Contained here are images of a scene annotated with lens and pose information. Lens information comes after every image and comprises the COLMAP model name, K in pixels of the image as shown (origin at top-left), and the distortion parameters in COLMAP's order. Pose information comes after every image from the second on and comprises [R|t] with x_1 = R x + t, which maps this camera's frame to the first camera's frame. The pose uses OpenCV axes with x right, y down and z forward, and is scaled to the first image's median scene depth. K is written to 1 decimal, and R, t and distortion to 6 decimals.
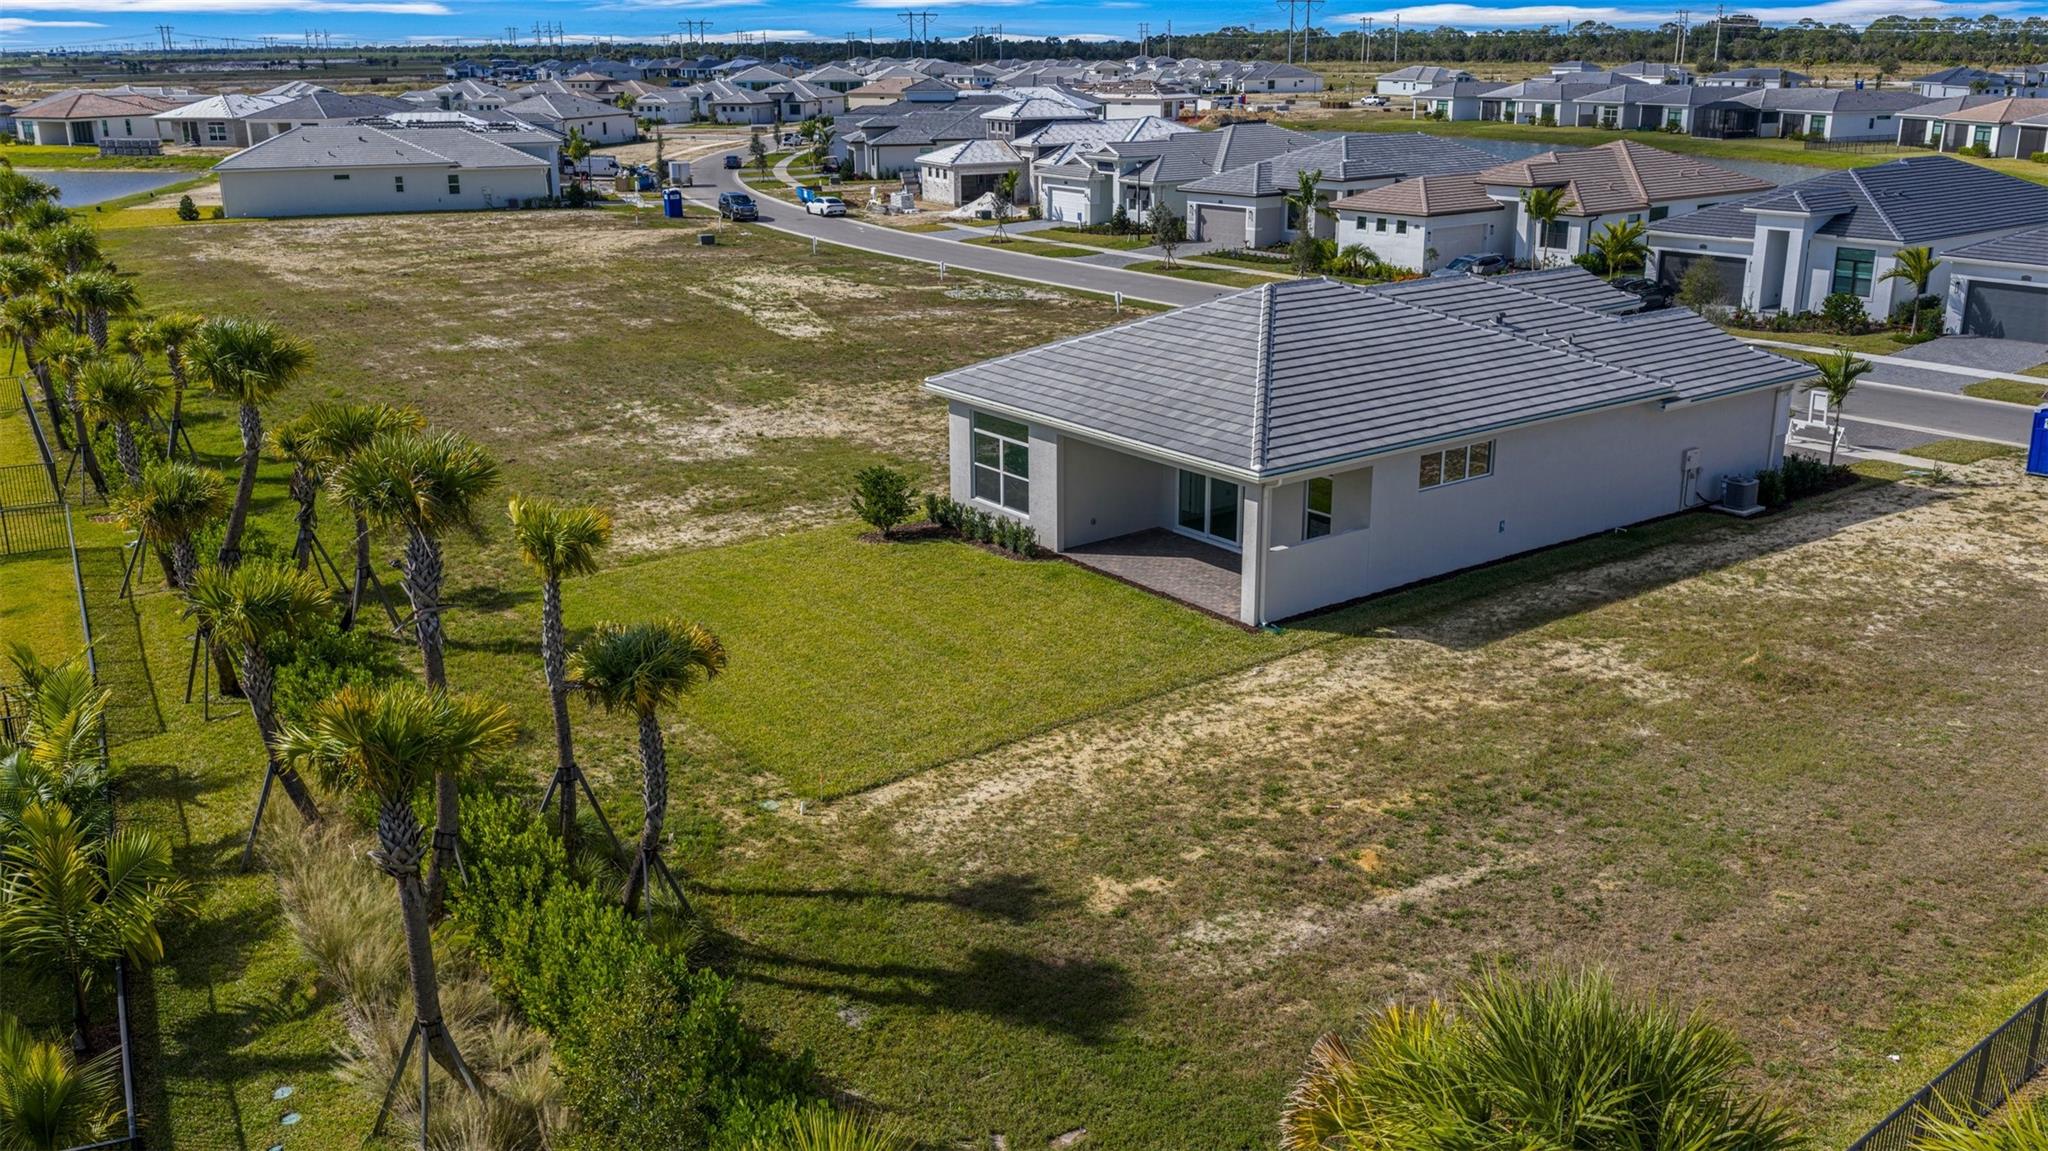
lens RADIAL K [[1688.5, 0, 1024.0], [0, 1688.5, 575.5], [0, 0, 1]] dist [0.024490, -0.051592]
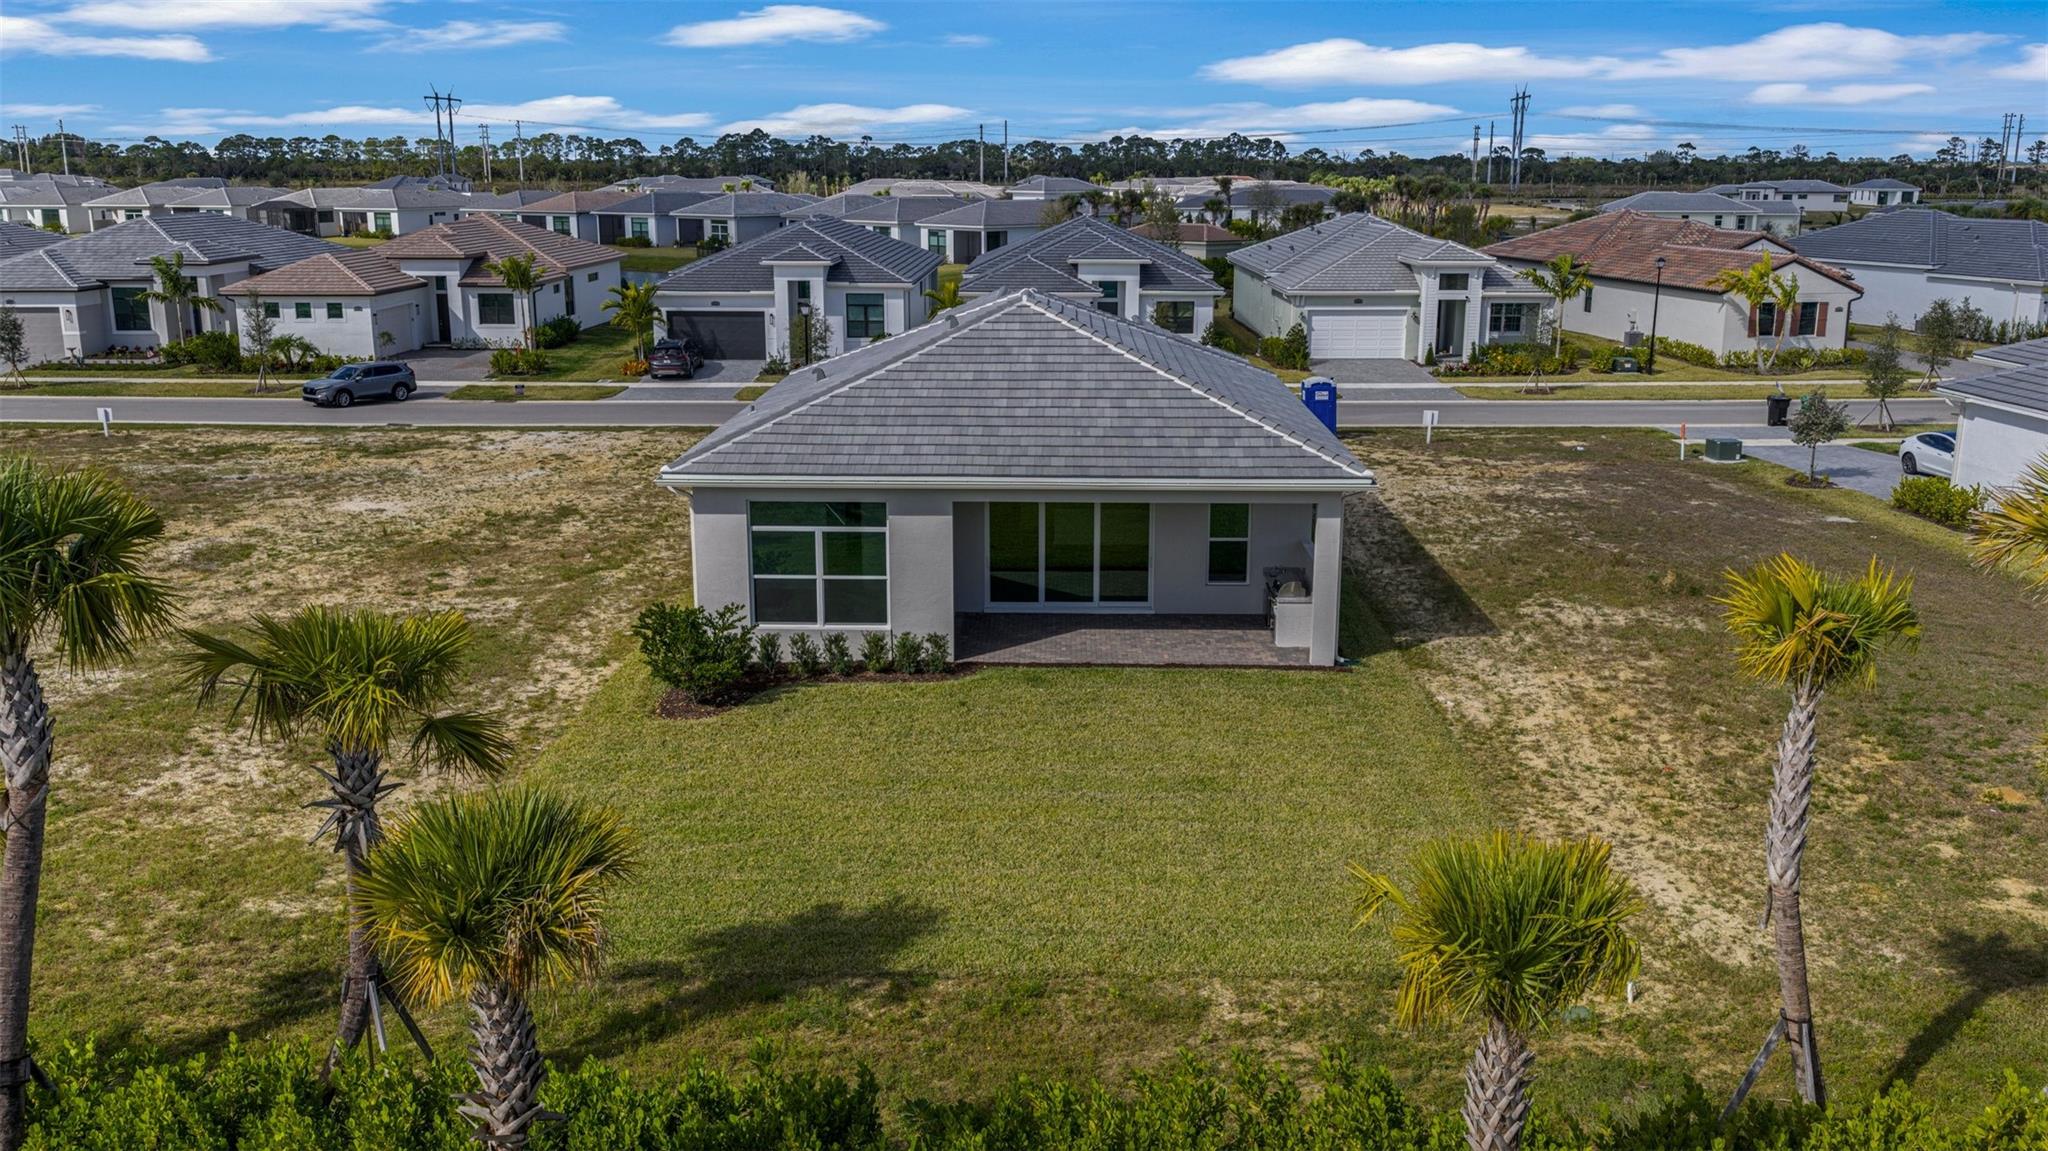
lens RADIAL K [[1688.5, 0, 1024.0], [0, 1688.5, 575.5], [0, 0, 1]] dist [0.024490, -0.051592]
pose [[0.613646, -0.177303, 0.769416, -0.530503], [0.229861, 0.972370, 0.040747, -0.074122], [-0.755382, 0.151854, 0.637447, 0.498789]]
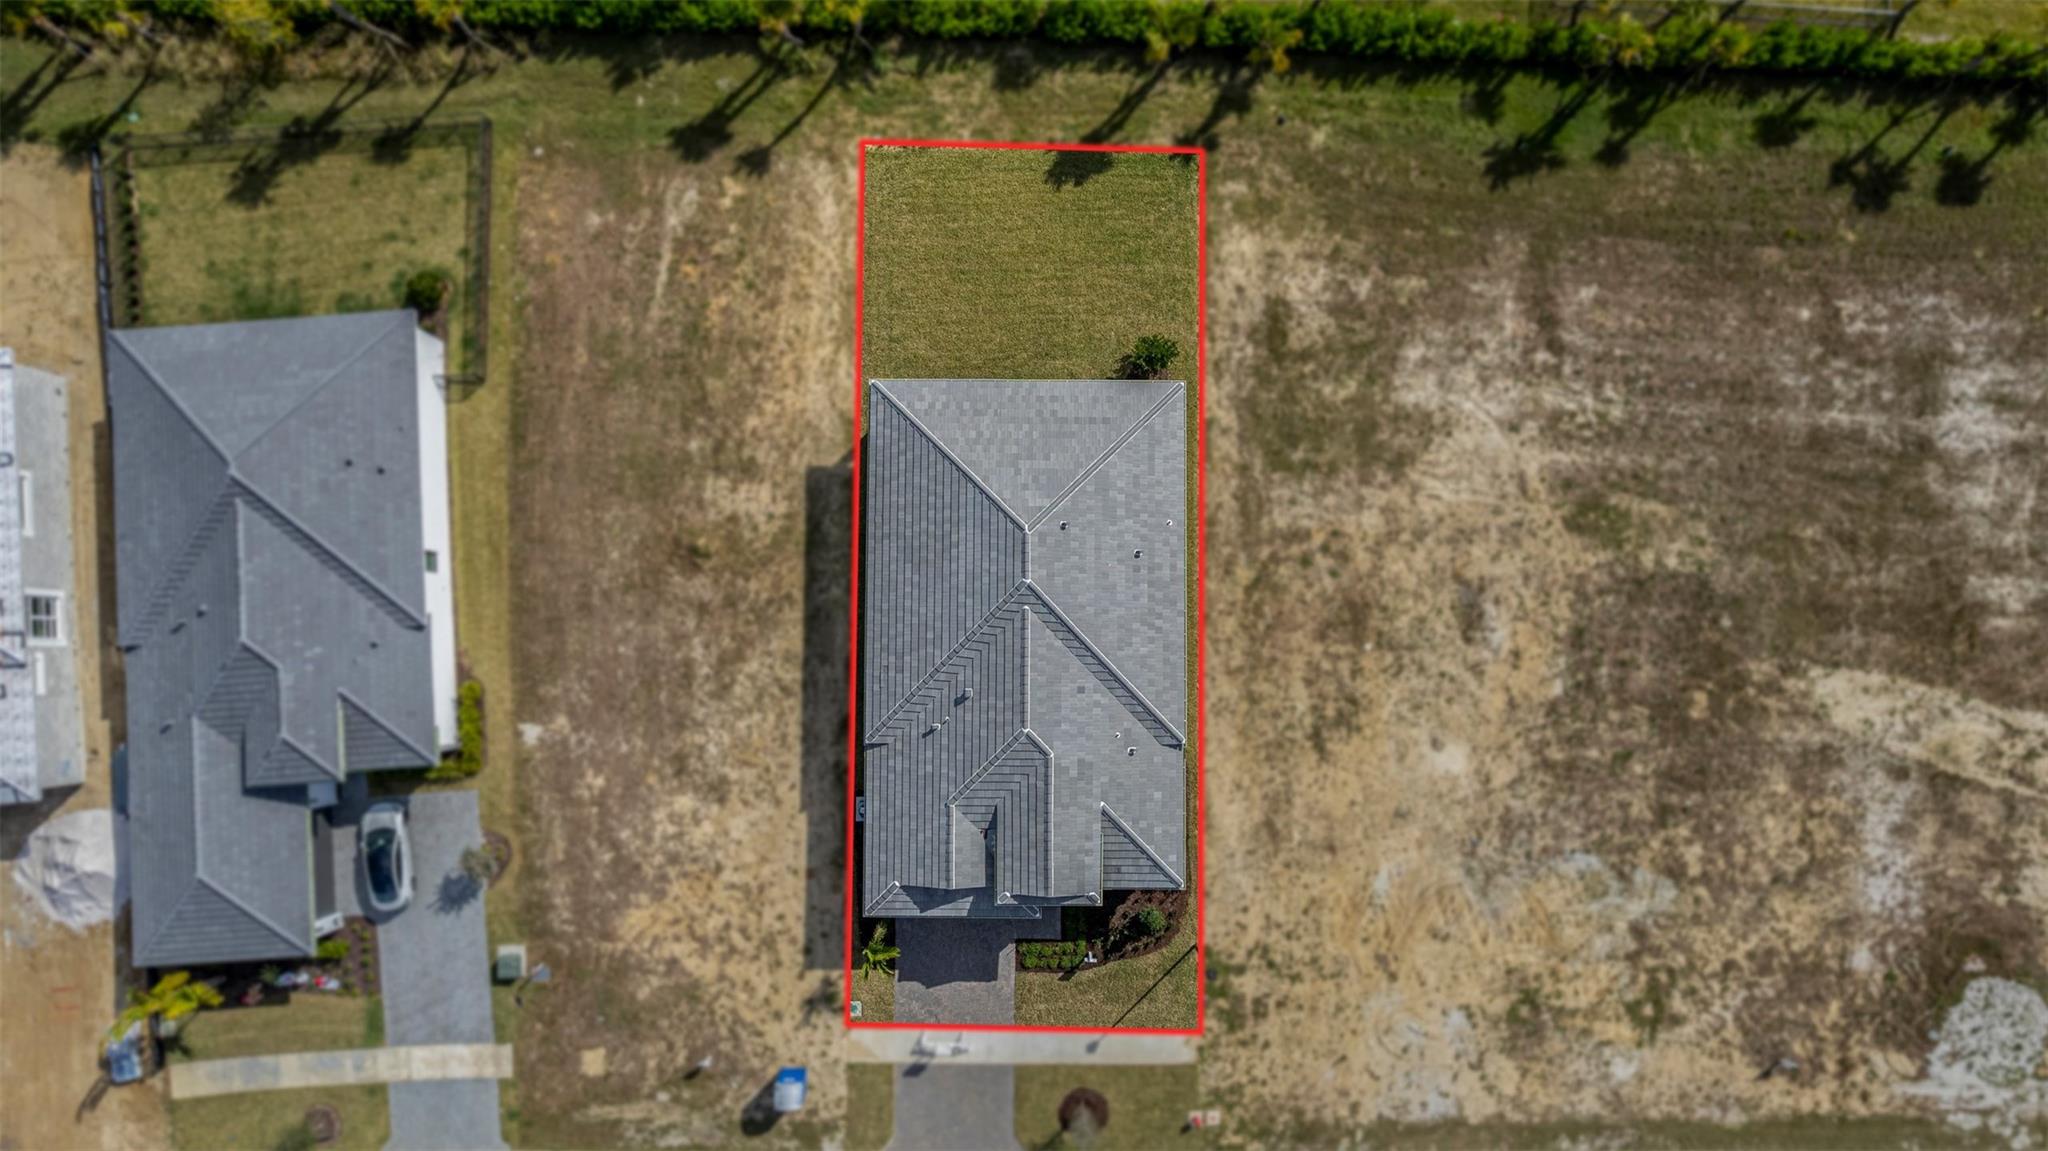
lens RADIAL K [[1313.3, 0, 1024.6], [0, 1313.3, 620.3], [0, 0, 1]] dist [-0.000963, 0.000078]
pose [[-0.600082, 0.799150, -0.035524, 0.259276], [-0.216177, -0.119252, 0.969044, -1.348257], [0.770175, 0.589185, 0.244319, 0.779450]]
